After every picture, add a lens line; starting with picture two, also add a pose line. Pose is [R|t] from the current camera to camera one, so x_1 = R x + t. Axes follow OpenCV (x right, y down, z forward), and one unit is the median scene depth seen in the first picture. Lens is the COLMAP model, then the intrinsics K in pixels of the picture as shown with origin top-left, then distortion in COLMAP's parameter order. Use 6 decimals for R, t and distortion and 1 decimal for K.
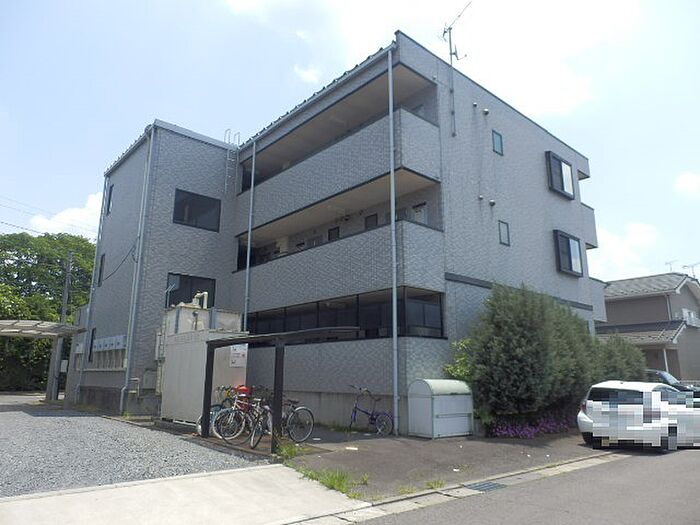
lens RADIAL K [[488.6, 0, 348.9], [0, 488.6, 262.5], [0, 0, 1]] dist [-0.007525, 0.006283]
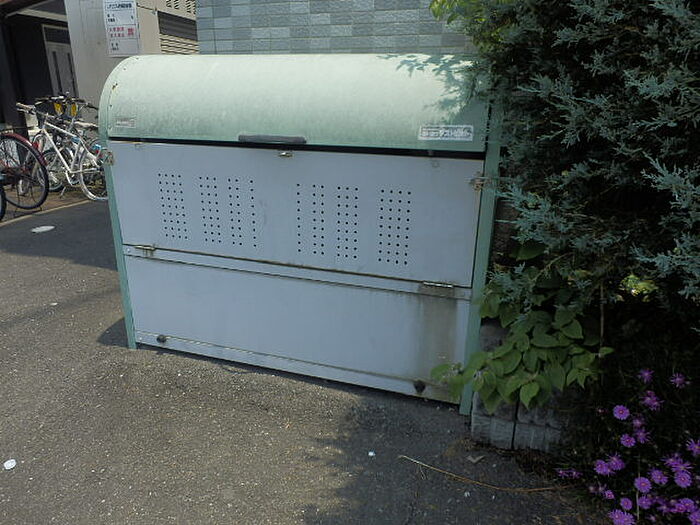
lens RADIAL K [[488.6, 0, 347.1], [0, 488.6, 262.4], [0, 0, 1]] dist [-0.007525, 0.006283]
pose [[0.492017, 0.276668, -0.825454, 0.351936], [0.199203, 0.887227, 0.416109, 0.237807], [0.847489, -0.369166, 0.381418, 0.924707]]
